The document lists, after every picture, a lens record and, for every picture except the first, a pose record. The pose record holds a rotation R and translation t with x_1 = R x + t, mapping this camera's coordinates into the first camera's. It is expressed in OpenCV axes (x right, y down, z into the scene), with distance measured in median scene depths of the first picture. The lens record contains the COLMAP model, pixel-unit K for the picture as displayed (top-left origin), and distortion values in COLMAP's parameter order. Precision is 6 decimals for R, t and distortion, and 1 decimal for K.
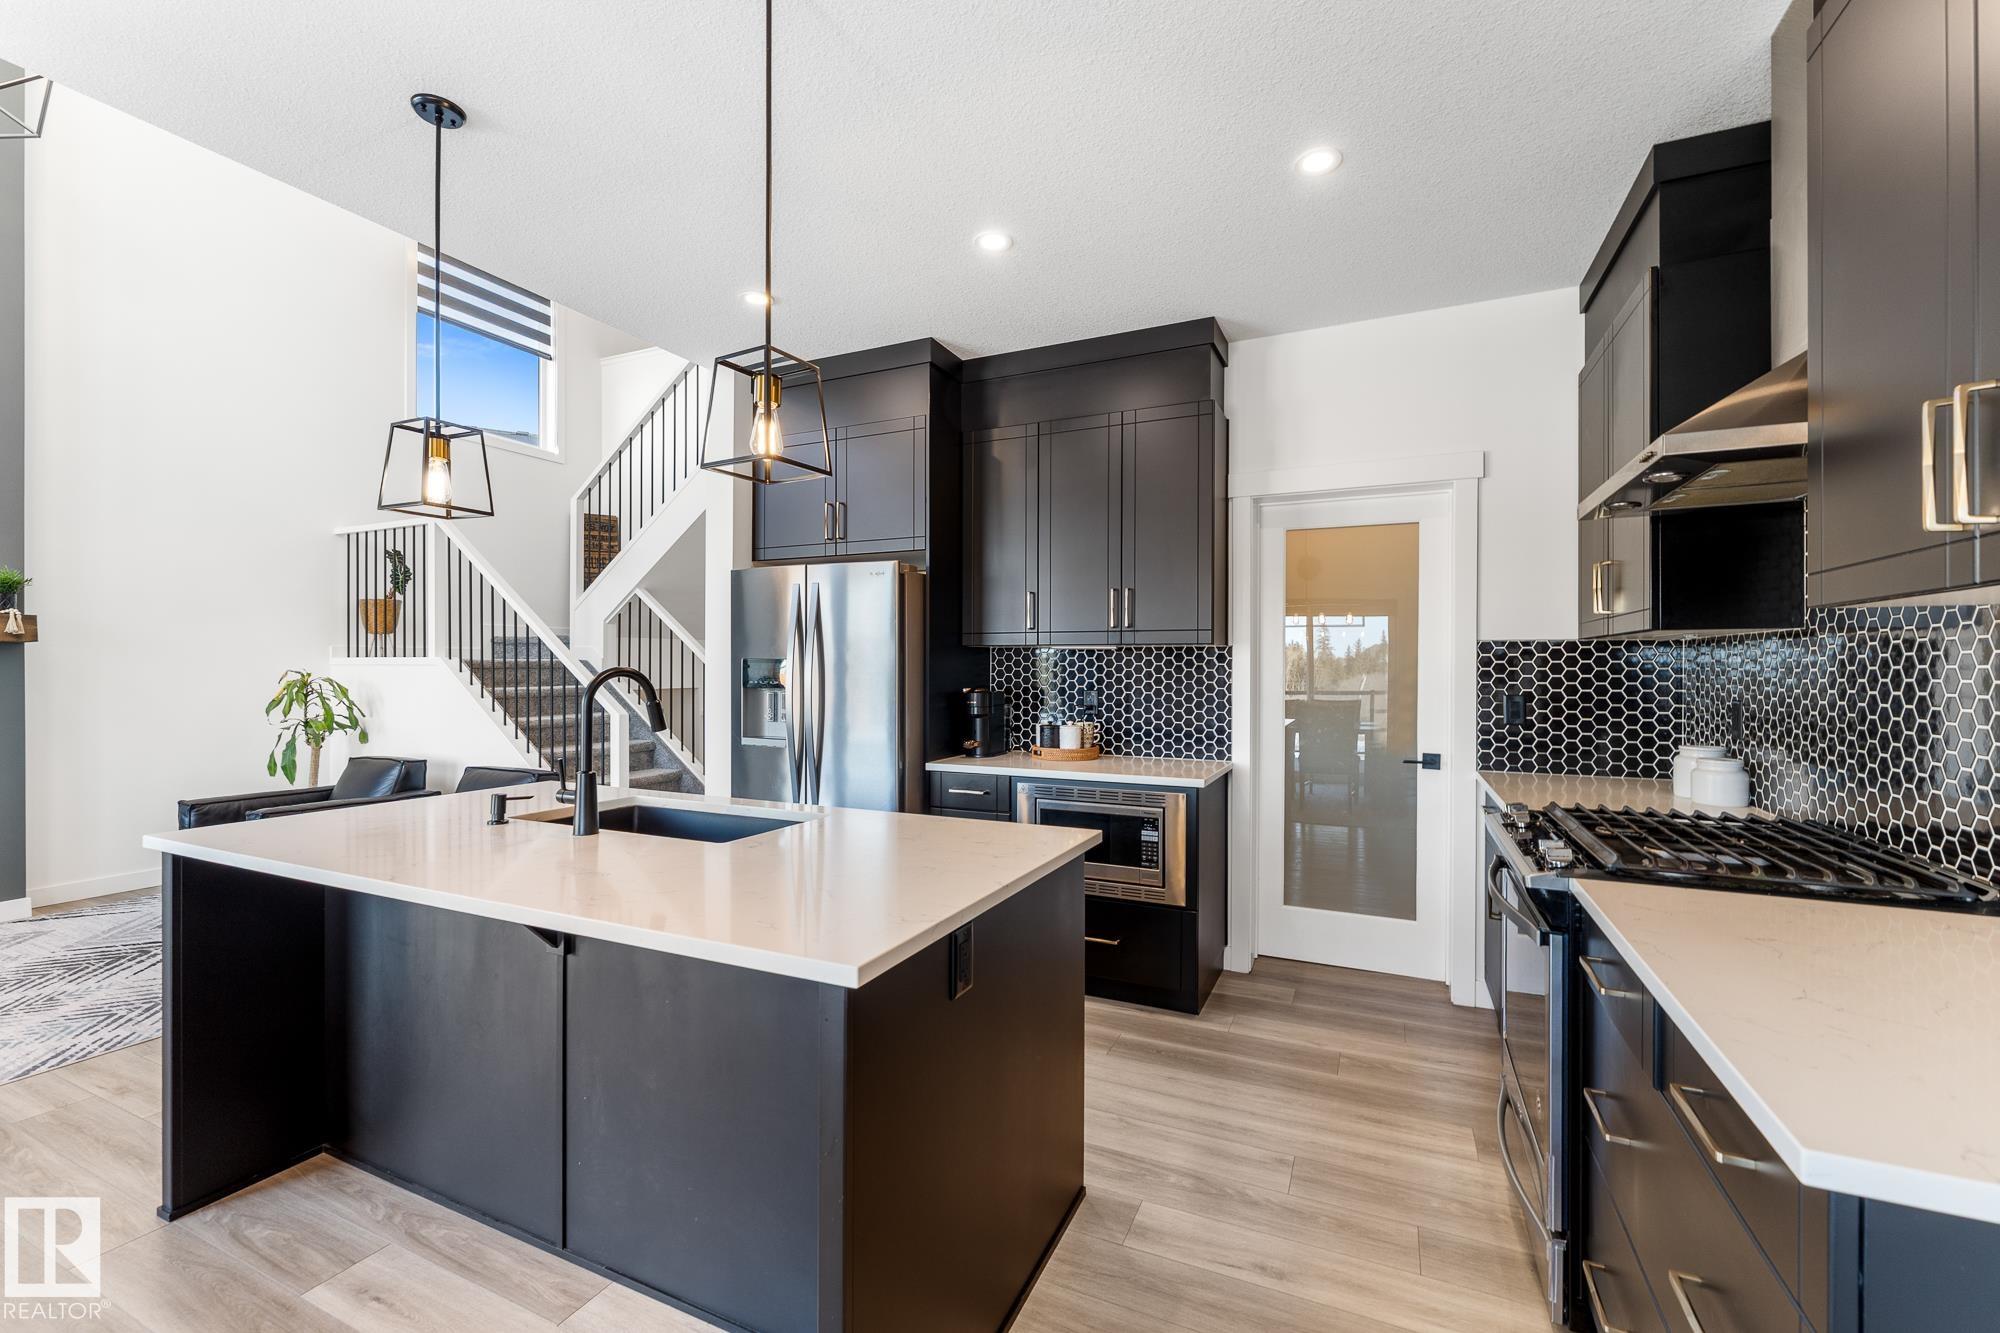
lens RADIAL K [[830.6, 0, 993.8], [0, 830.6, 671.3], [0, 0, 1]] dist [0.000788, -0.000167]
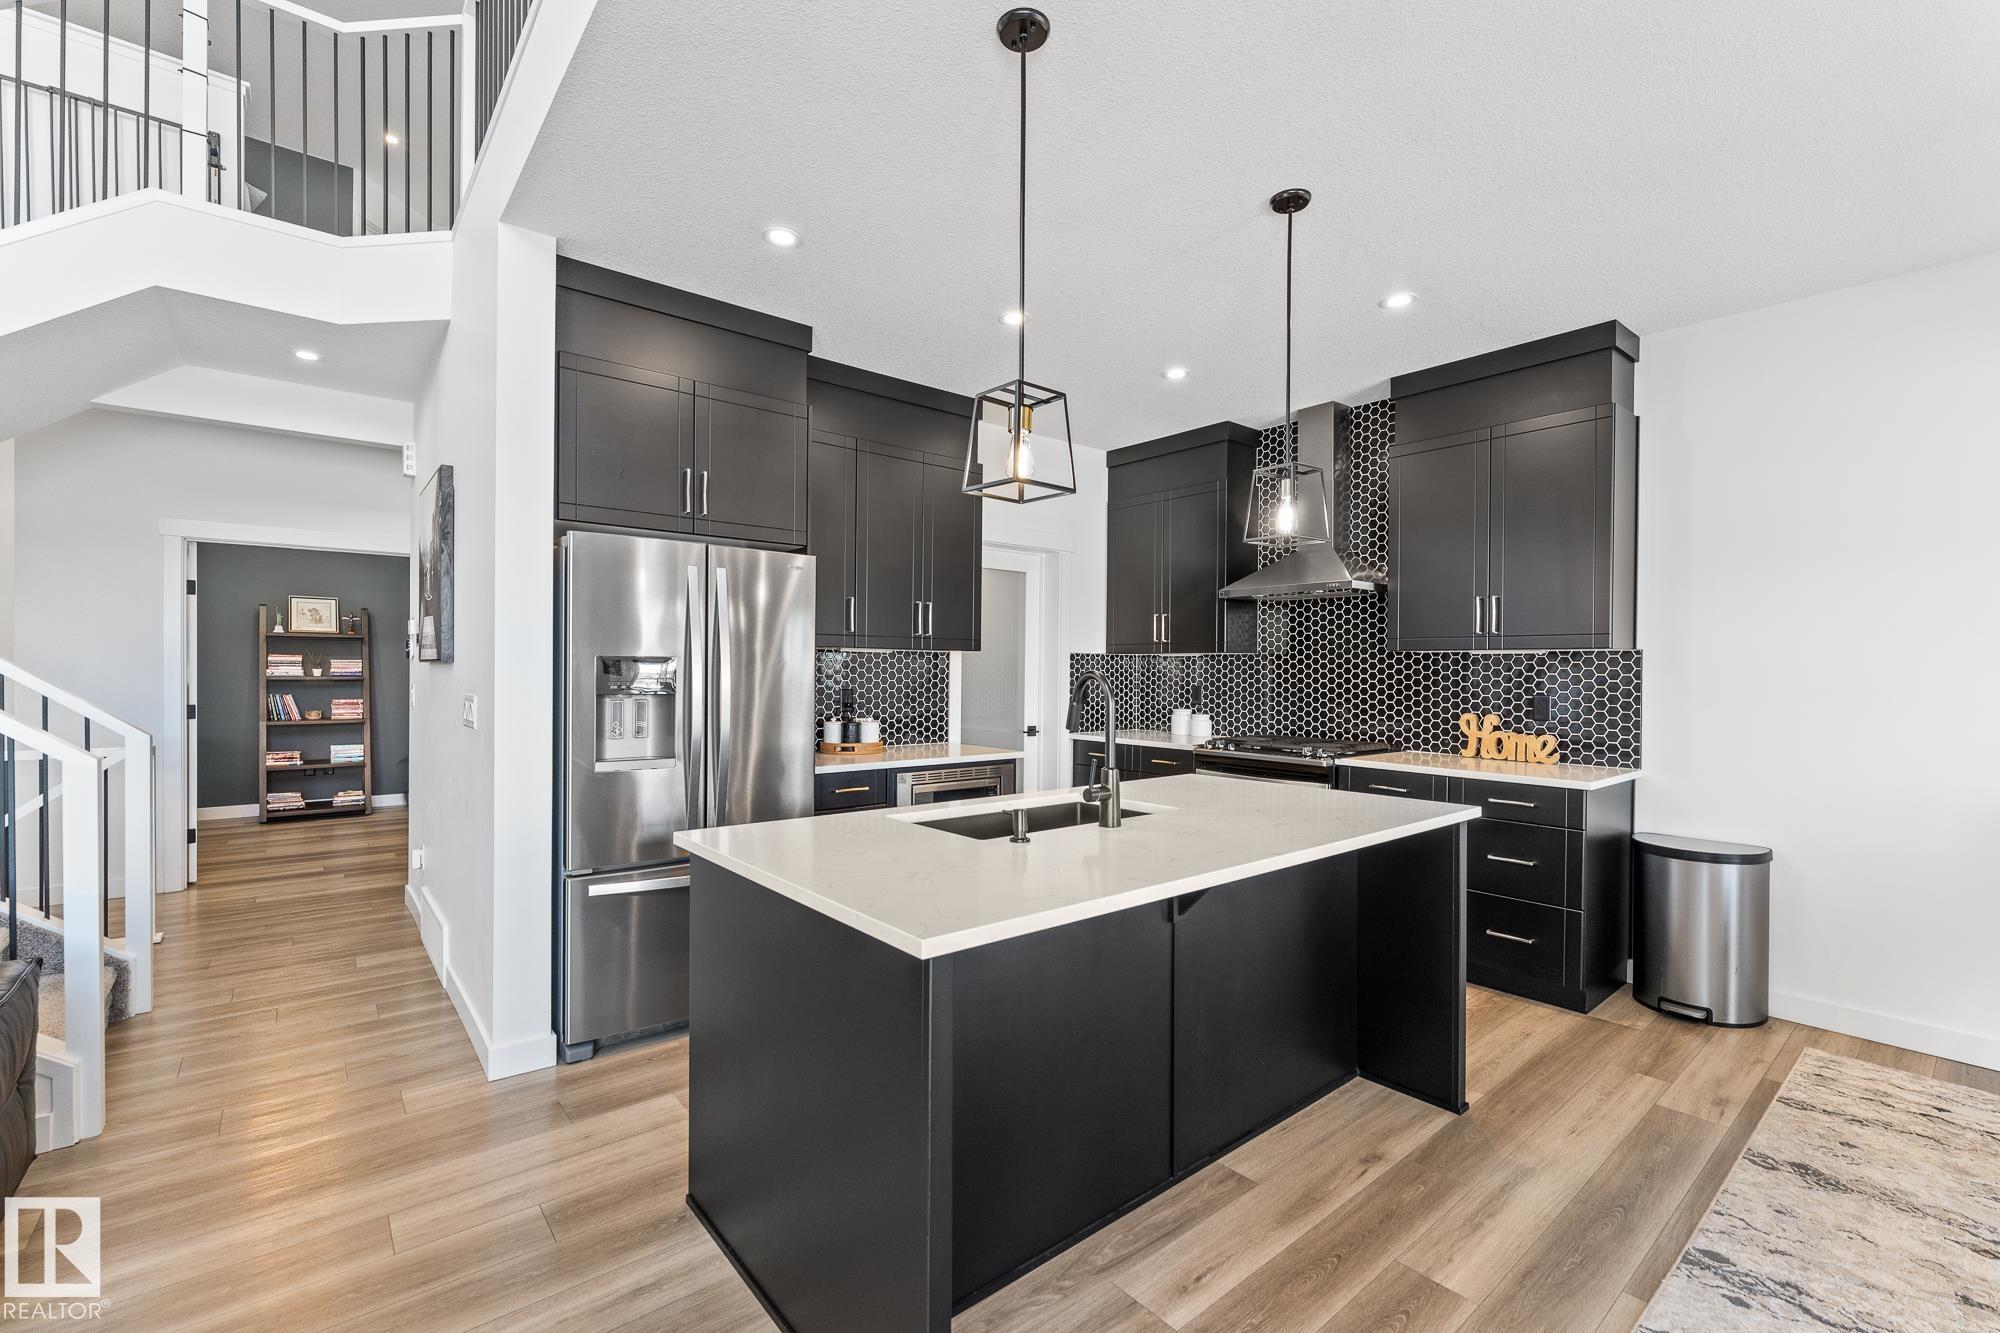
lens RADIAL K [[852.0, 0, 995.8], [0, 852.0, 676.3], [0, 0, 1]] dist [-0.000524, -0.000920]
pose [[0.429140, -0.006369, 0.903216, -0.860405], [-0.001294, 0.999970, 0.007666, -0.003482], [-0.903237, -0.004458, 0.429119, 0.368115]]
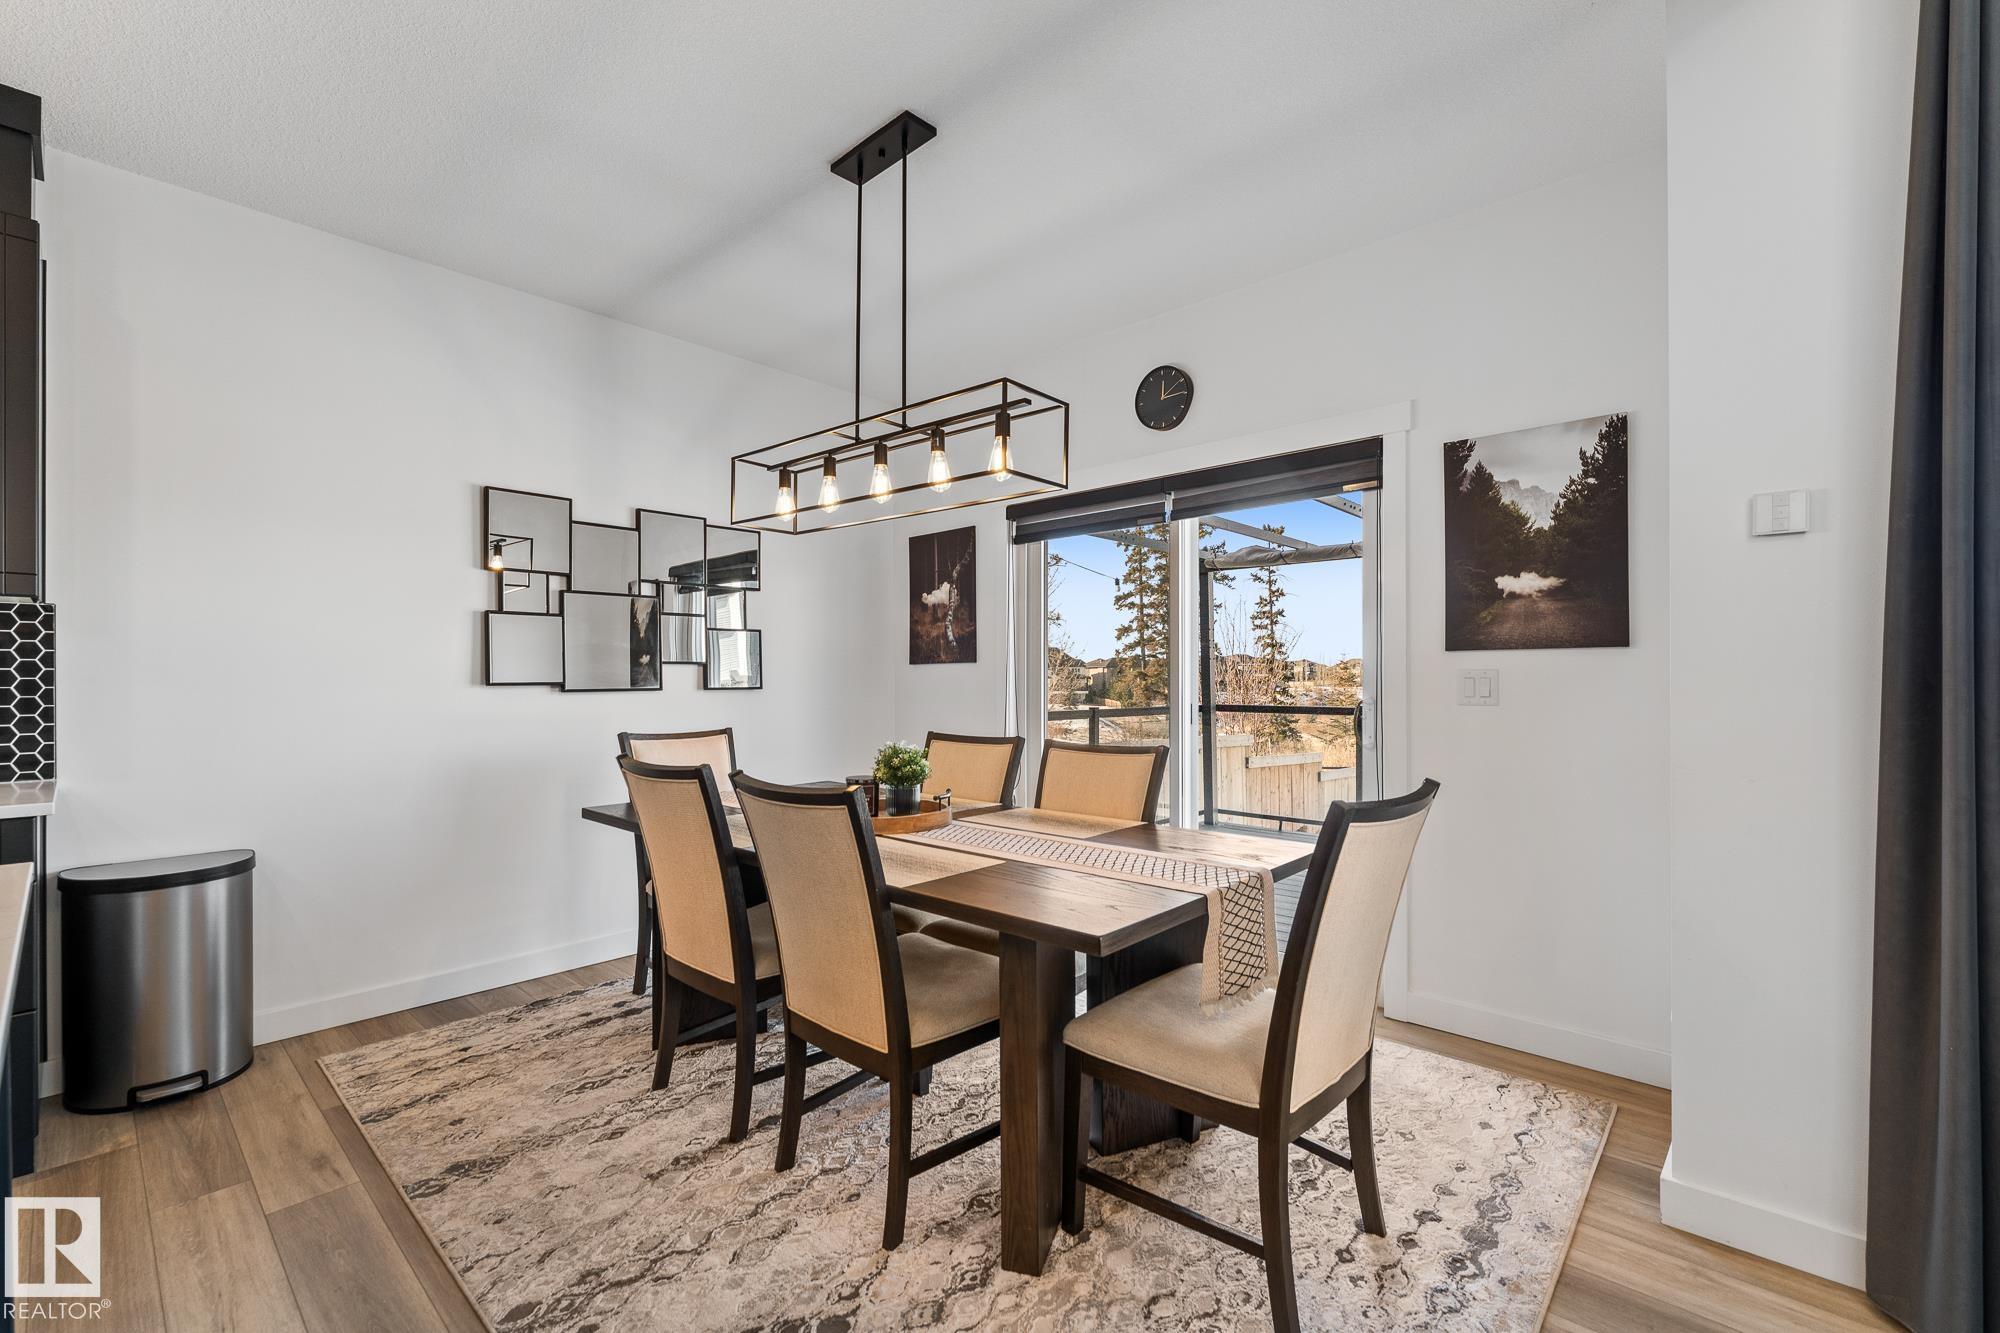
lens RADIAL K [[852.0, 0, 995.8], [0, 852.0, 676.3], [0, 0, 1]] dist [-0.000524, -0.000920]
pose [[-0.954068, 0.000951, 0.299588, -0.564642], [0.002572, 0.999984, 0.005016, 0.027746], [-0.299578, 0.005556, -0.954056, 0.535424]]
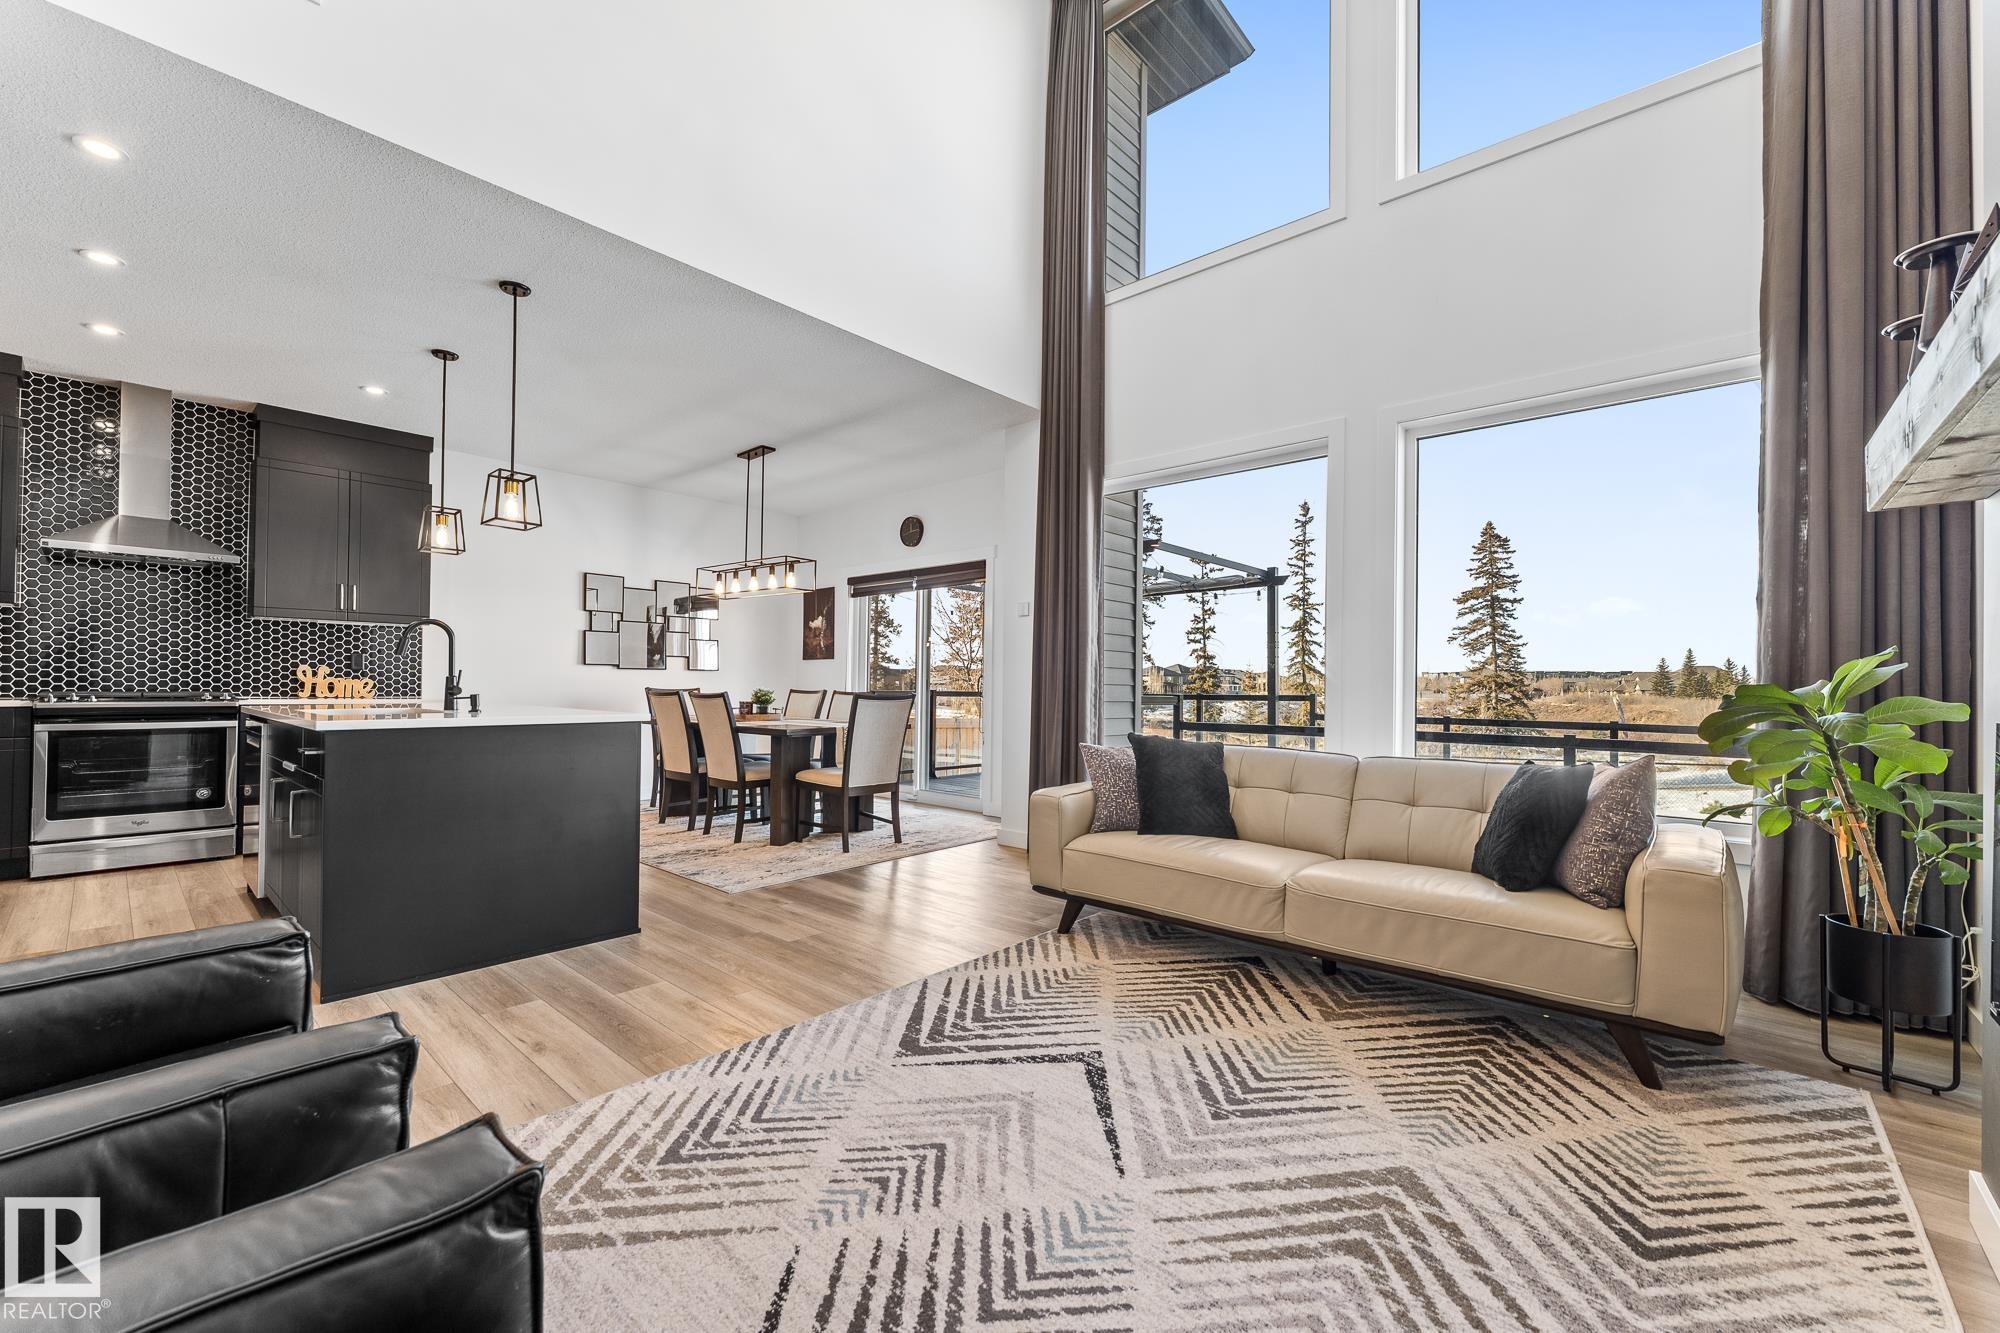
lens RADIAL K [[800.4, 0, 997.9], [0, 800.4, 674.3], [0, 0, 1]] dist [-0.000385, -0.000545]
pose [[-0.958310, -0.008588, 0.285600, -1.203950], [-0.010968, 0.999917, -0.006736, 0.064147], [-0.285518, -0.009587, -0.958325, 1.313505]]
